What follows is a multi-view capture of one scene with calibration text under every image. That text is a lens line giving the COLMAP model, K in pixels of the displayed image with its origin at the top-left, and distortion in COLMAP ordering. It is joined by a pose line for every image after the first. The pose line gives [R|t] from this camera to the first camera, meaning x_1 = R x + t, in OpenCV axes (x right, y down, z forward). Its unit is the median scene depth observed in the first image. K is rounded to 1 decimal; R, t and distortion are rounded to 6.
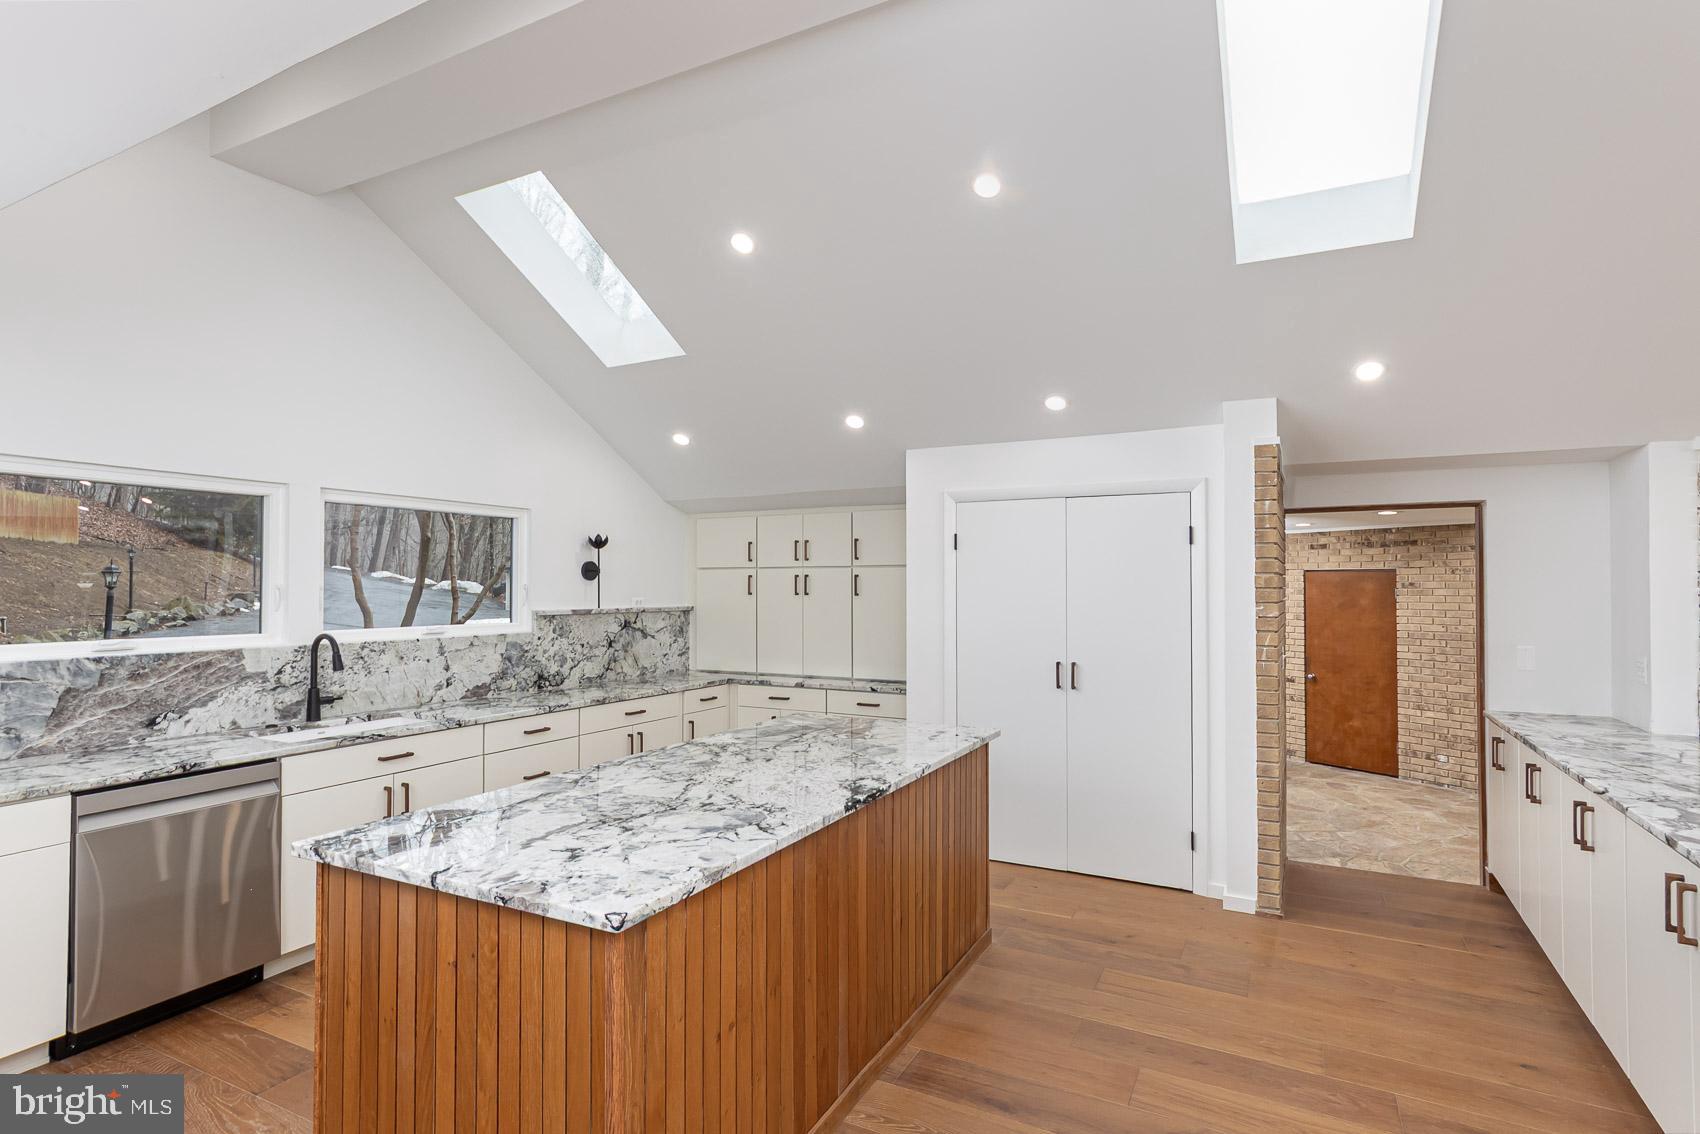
lens RADIAL K [[876.4, 0, 919.5], [0, 876.4, 574.1], [0, 0, 1]] dist [0.001131, 0.002280]
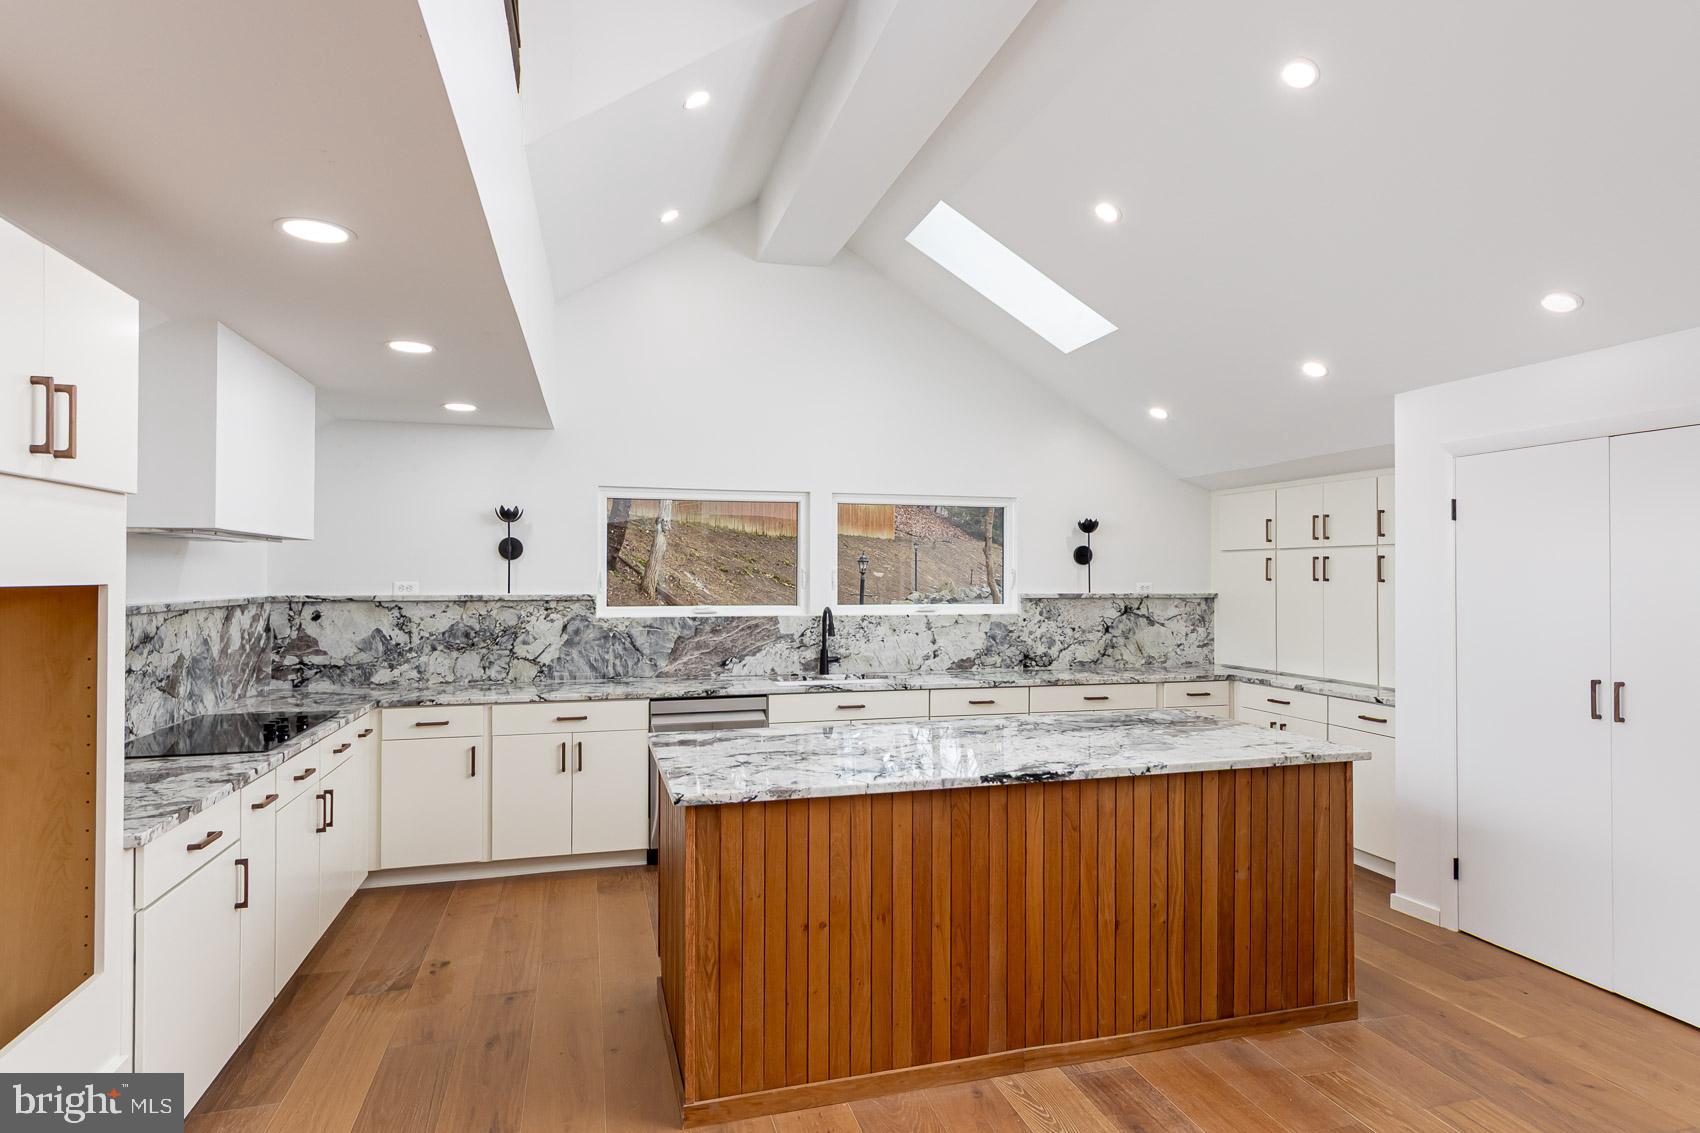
lens RADIAL K [[1023.4, 0, 850.0], [0, 1023.4, 566.5], [0, 0, 1]] dist [0.001059, 0.001384]
pose [[0.643240, -0.005377, -0.765646, 0.422890], [0.010008, 0.999949, 0.001386, 0.005862], [0.765599, -0.008554, 0.643261, 0.052666]]
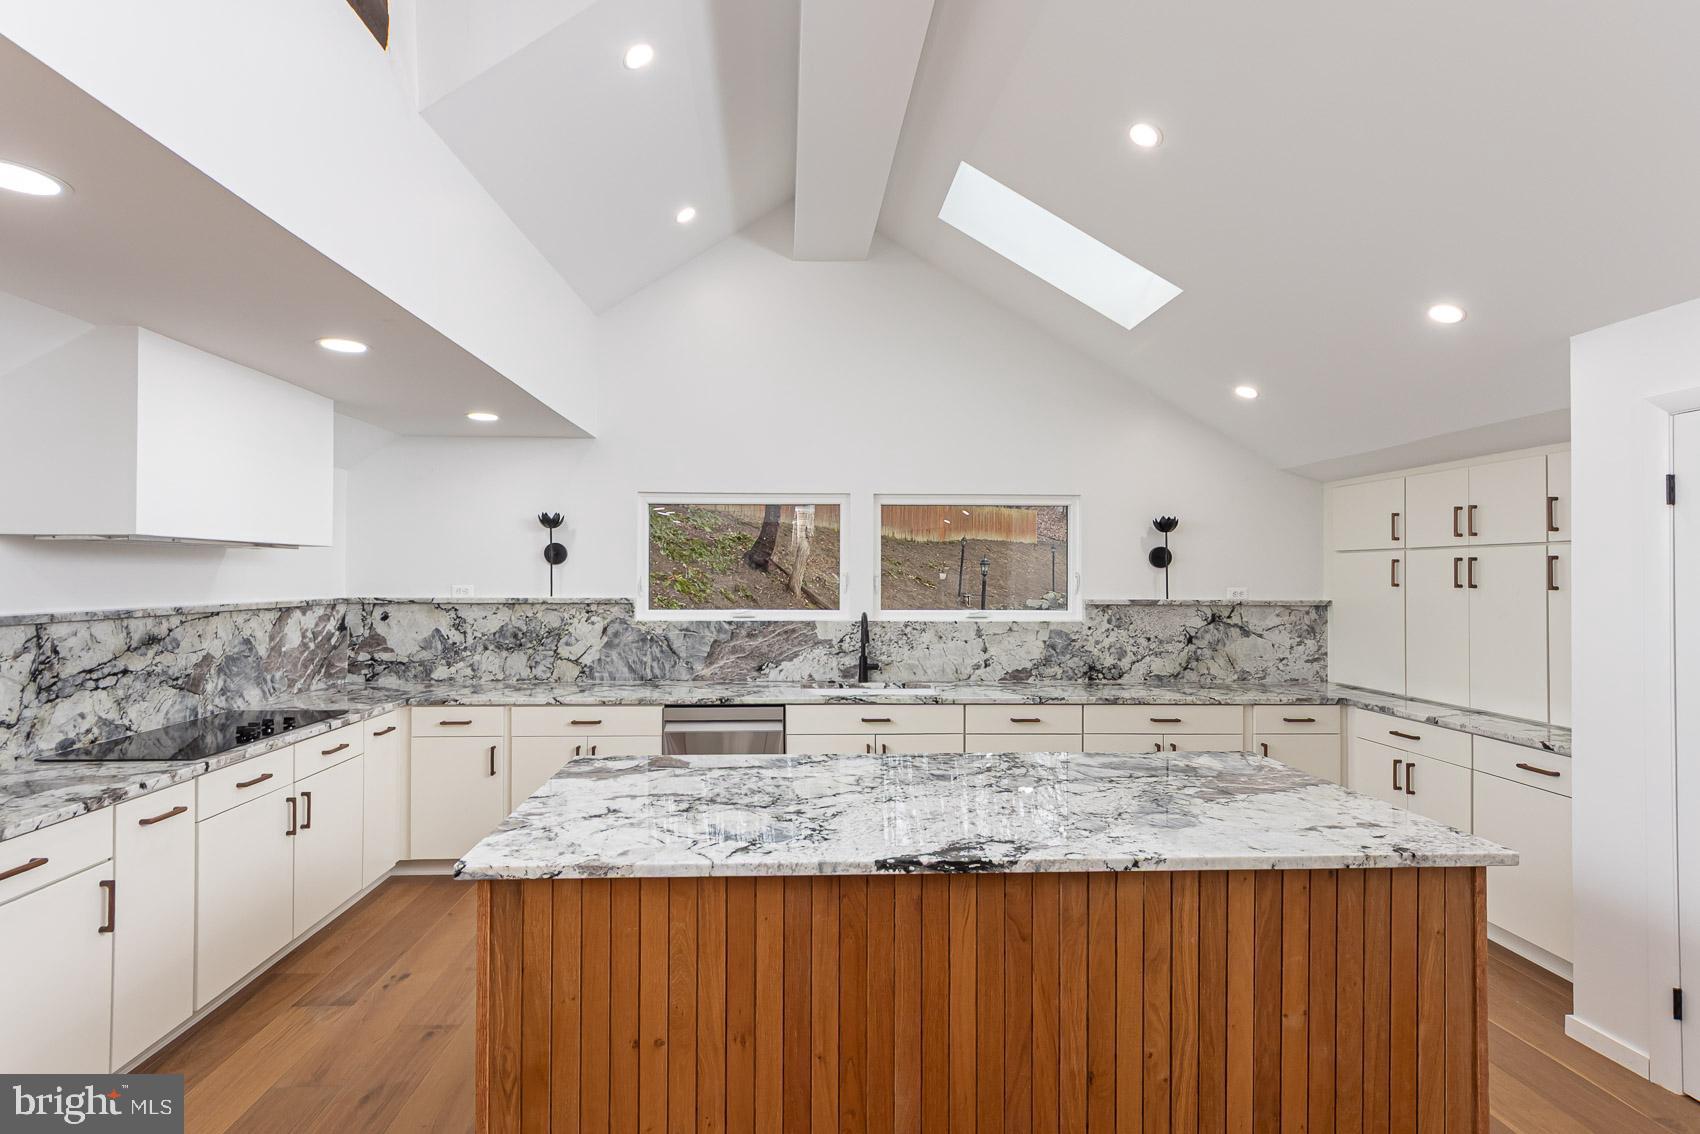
lens RADIAL K [[848.8, 0, 796.4], [0, 848.8, 569.5], [0, 0, 1]] dist [0.002304, -0.001377]
pose [[0.423084, -0.004714, -0.906078, 0.313310], [0.011576, 0.999933, 0.000203, 0.005228], [0.906017, -0.010575, 0.423110, 0.351140]]
